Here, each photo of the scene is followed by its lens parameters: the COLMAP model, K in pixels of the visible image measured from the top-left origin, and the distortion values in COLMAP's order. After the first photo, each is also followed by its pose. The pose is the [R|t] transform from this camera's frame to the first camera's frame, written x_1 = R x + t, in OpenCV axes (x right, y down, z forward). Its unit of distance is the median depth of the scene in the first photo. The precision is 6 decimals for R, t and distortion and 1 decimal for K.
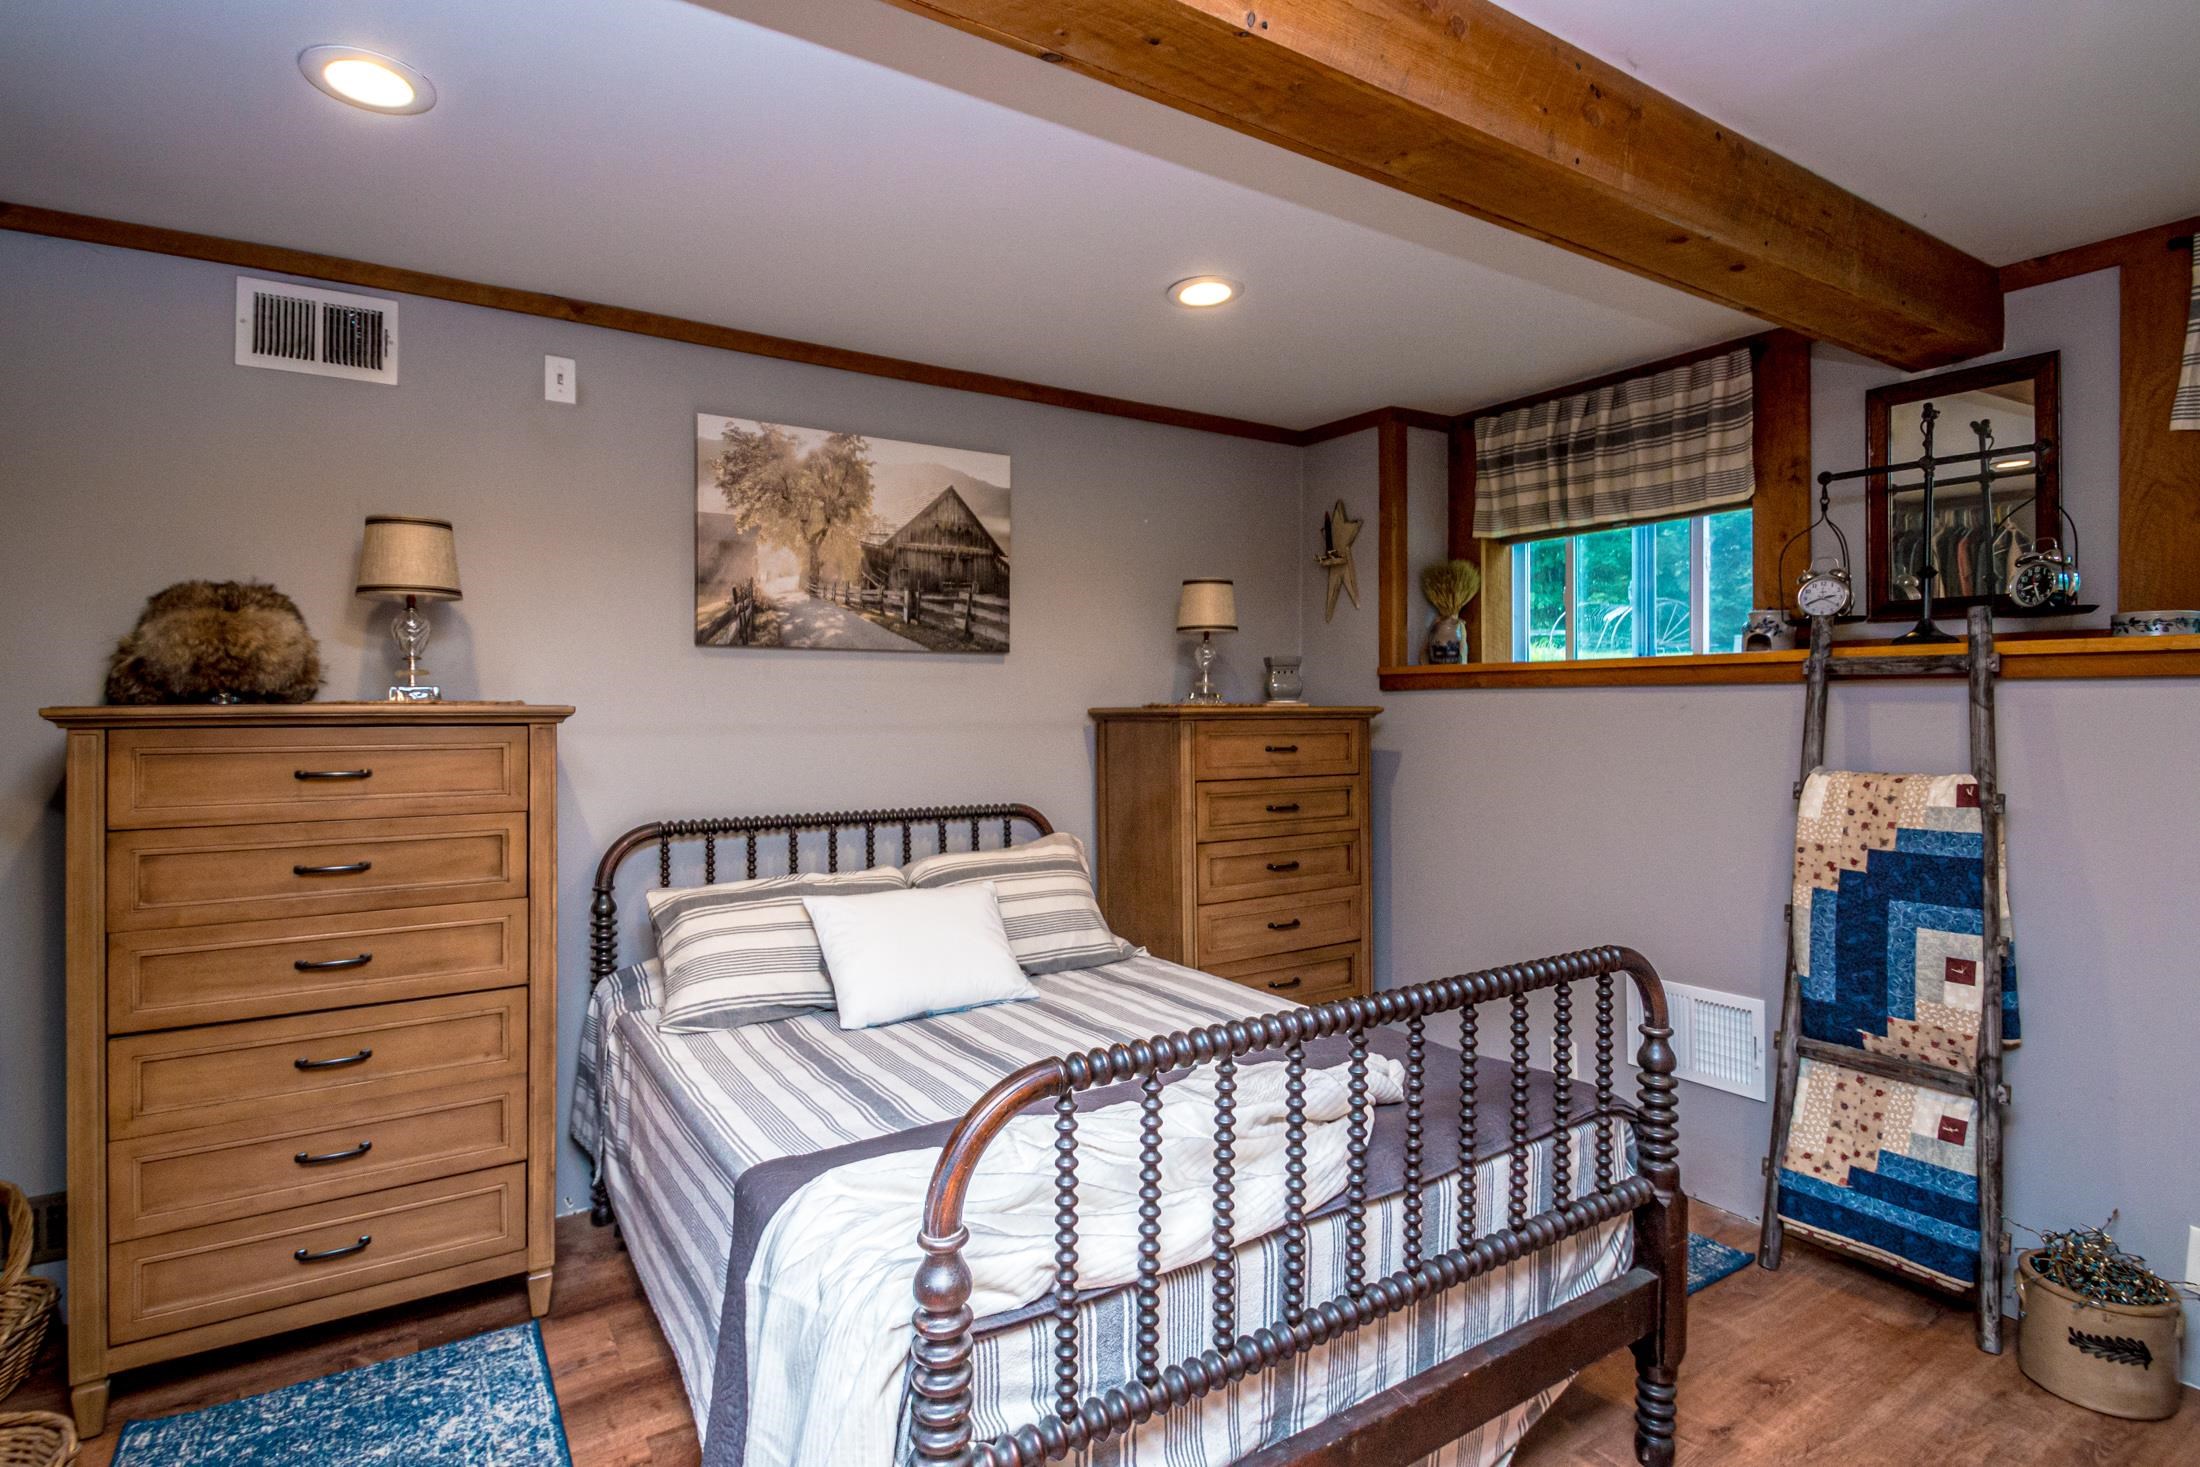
lens RADIAL K [[1060.5, 0, 1115.4], [0, 1060.5, 701.2], [0, 0, 1]] dist [0.002924, -0.008580]
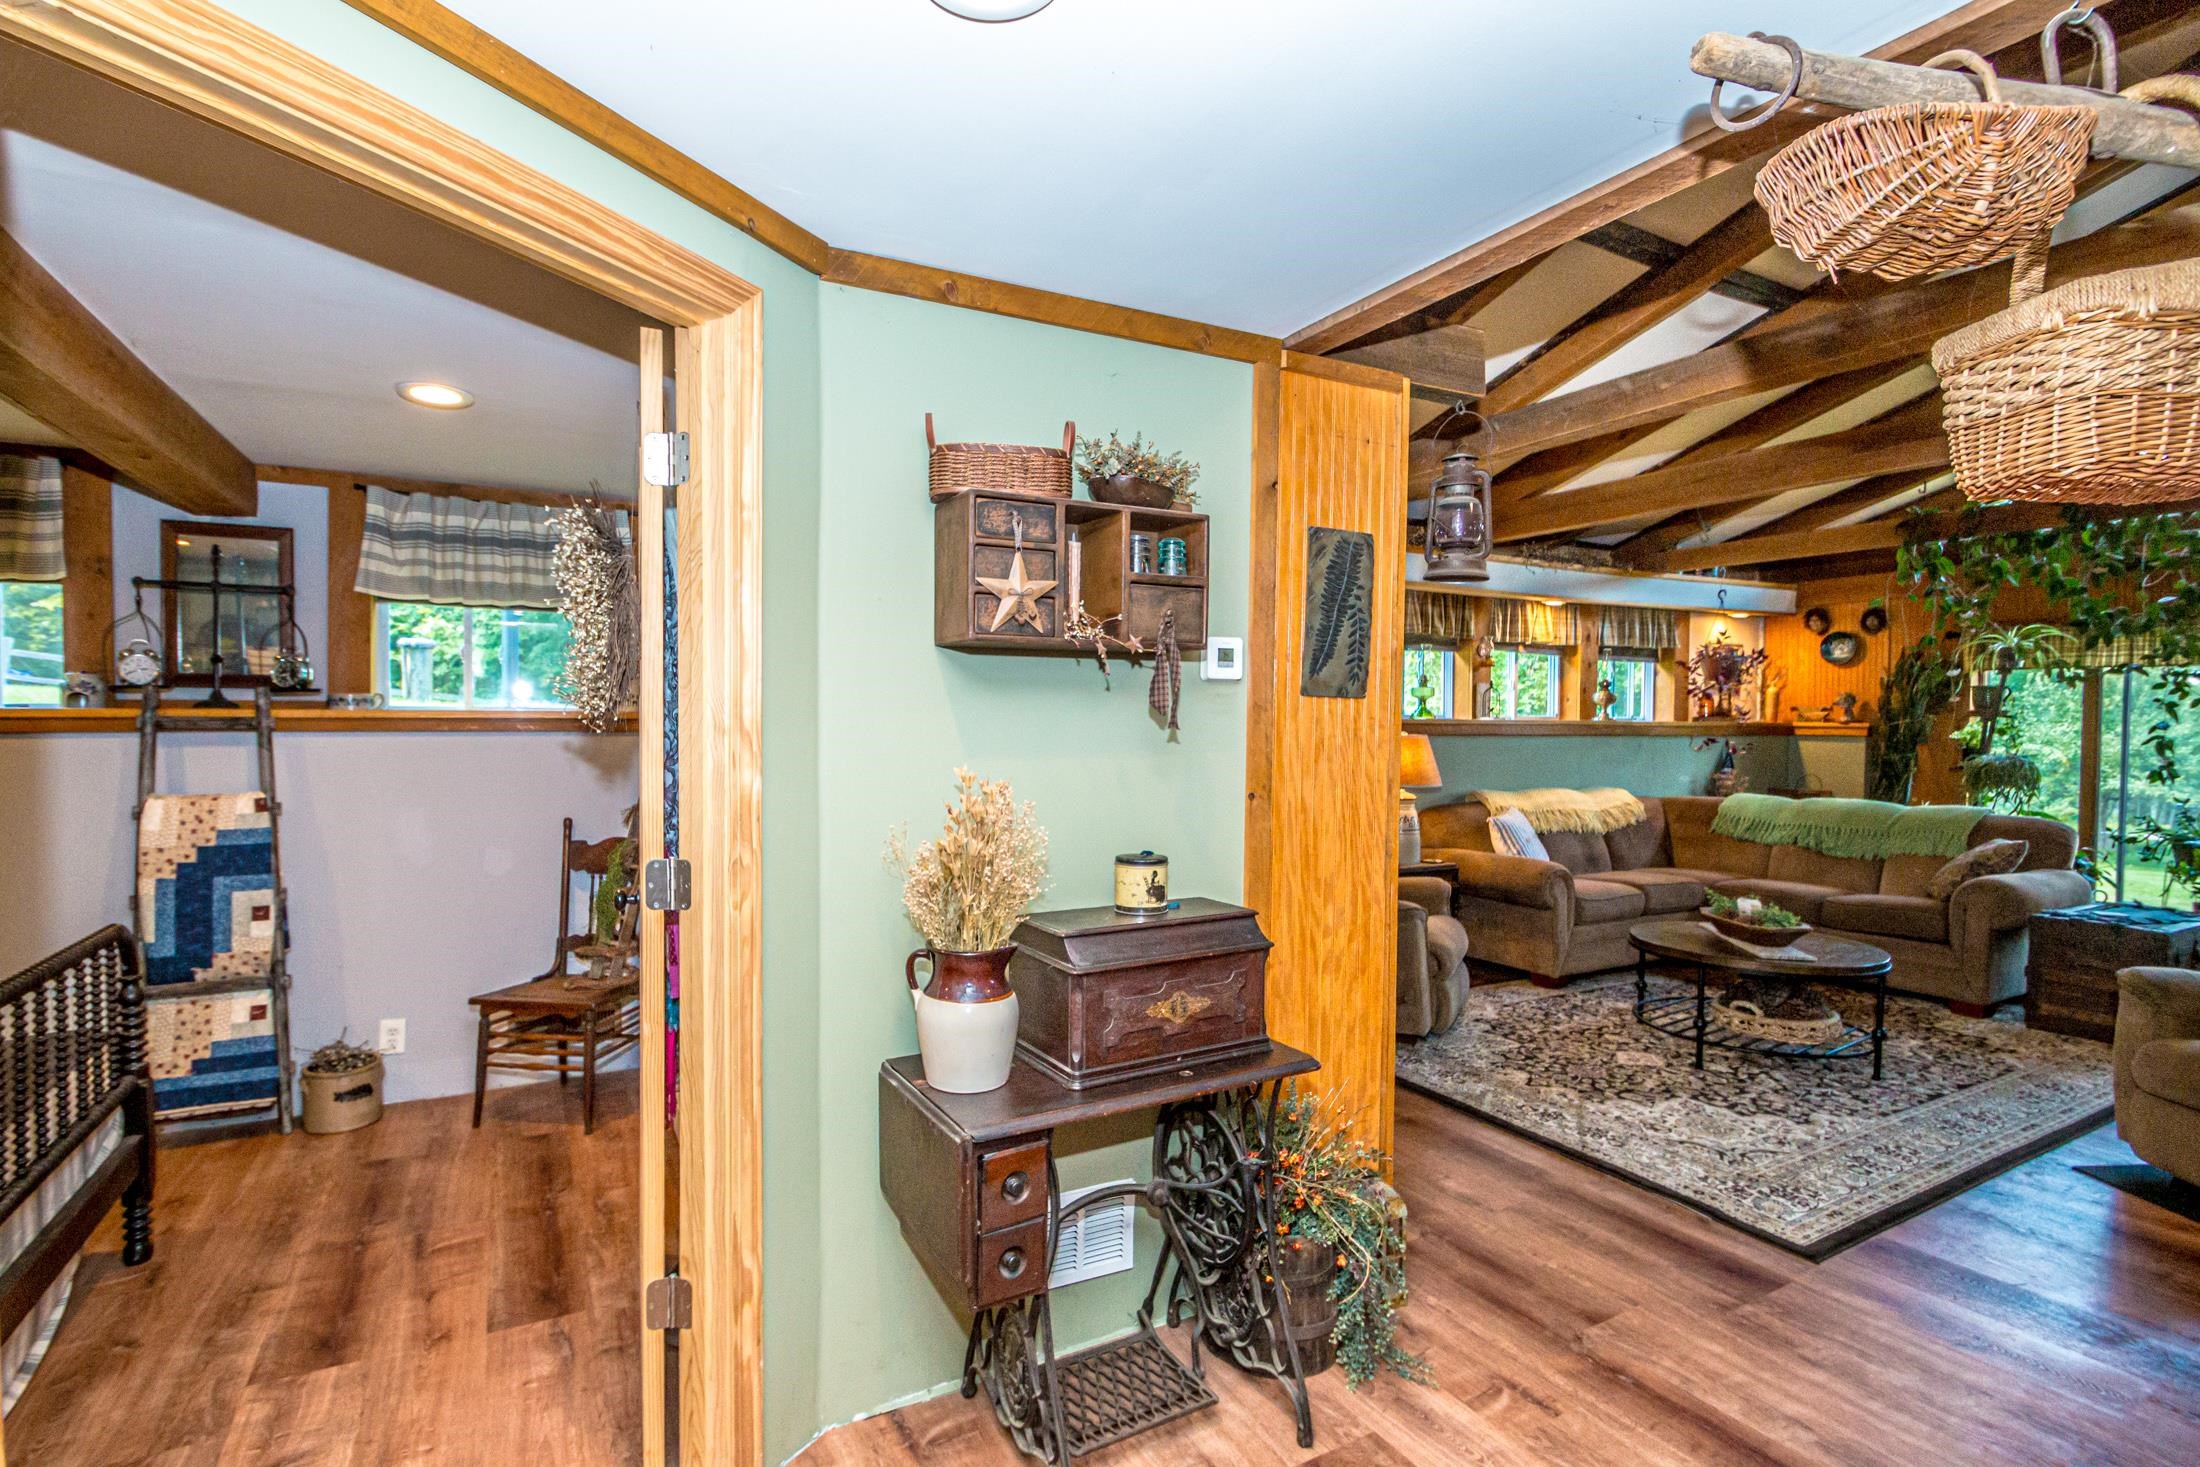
lens RADIAL K [[1016.9, 0, 1057.2], [0, 1016.9, 739.1], [0, 0, 1]] dist [0.000457, -0.016262]
pose [[0.077956, -0.020575, 0.996744, -0.619759], [-0.007853, 0.999743, 0.021251, -0.052278], [-0.996926, -0.009484, 0.077774, -0.322479]]
